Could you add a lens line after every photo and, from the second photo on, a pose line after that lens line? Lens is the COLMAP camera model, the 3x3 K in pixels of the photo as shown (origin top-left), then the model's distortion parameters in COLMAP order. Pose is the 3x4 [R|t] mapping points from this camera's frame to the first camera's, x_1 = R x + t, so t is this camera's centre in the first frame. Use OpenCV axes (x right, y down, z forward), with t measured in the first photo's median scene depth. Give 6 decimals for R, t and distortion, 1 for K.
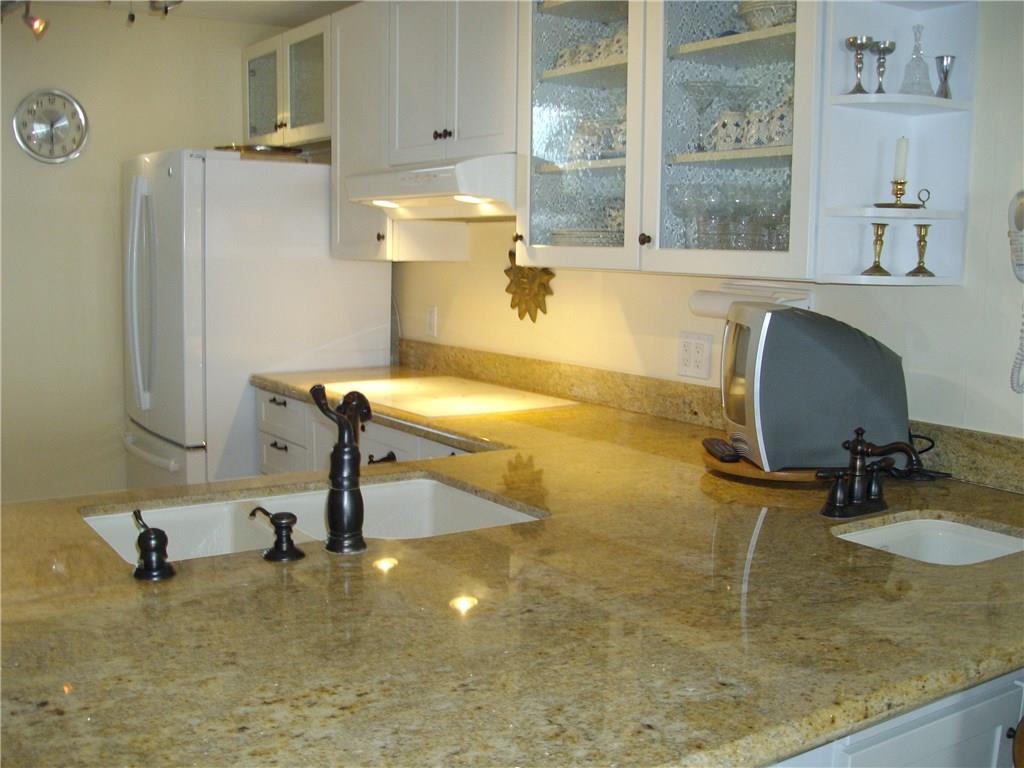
lens RADIAL K [[1070.4, 0, 512.0], [0, 1070.4, 384.0], [0, 0, 1]] dist [-0.018249, -0.020341]
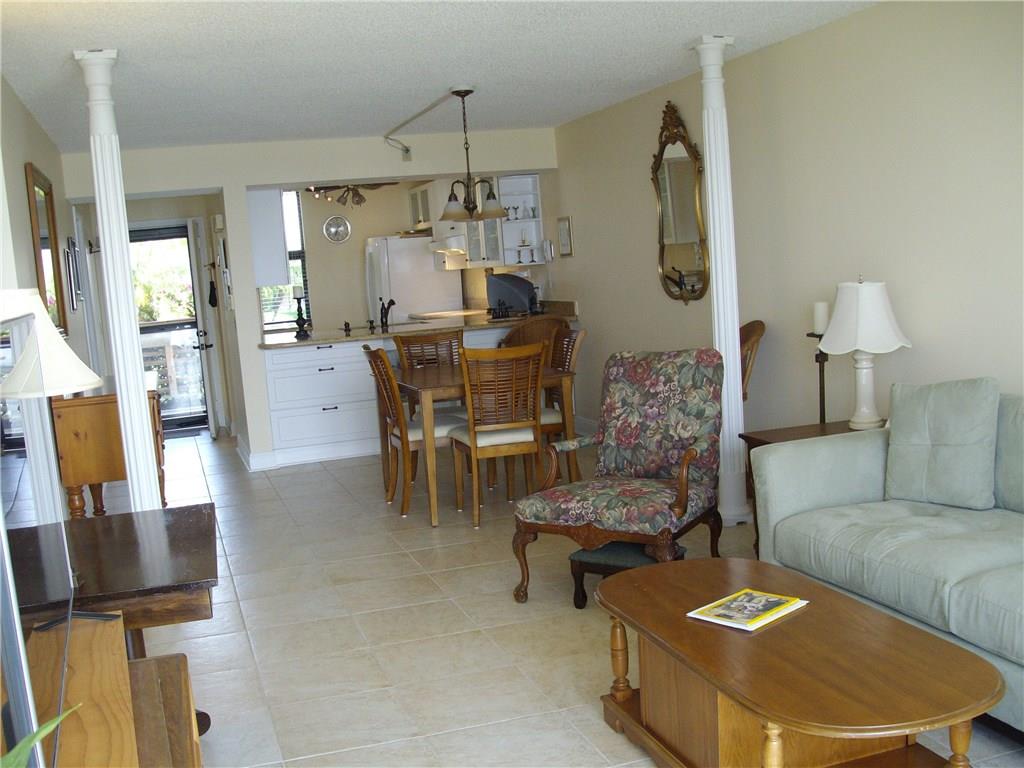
lens RADIAL K [[1070.4, 0, 512.0], [0, 1070.4, 384.0], [0, 0, 1]] dist [-0.018249, -0.020341]
pose [[0.959690, -0.059546, -0.274681, 1.322691], [0.056093, 0.998217, -0.020415, 0.409348], [0.275407, 0.004185, 0.961319, -2.730423]]
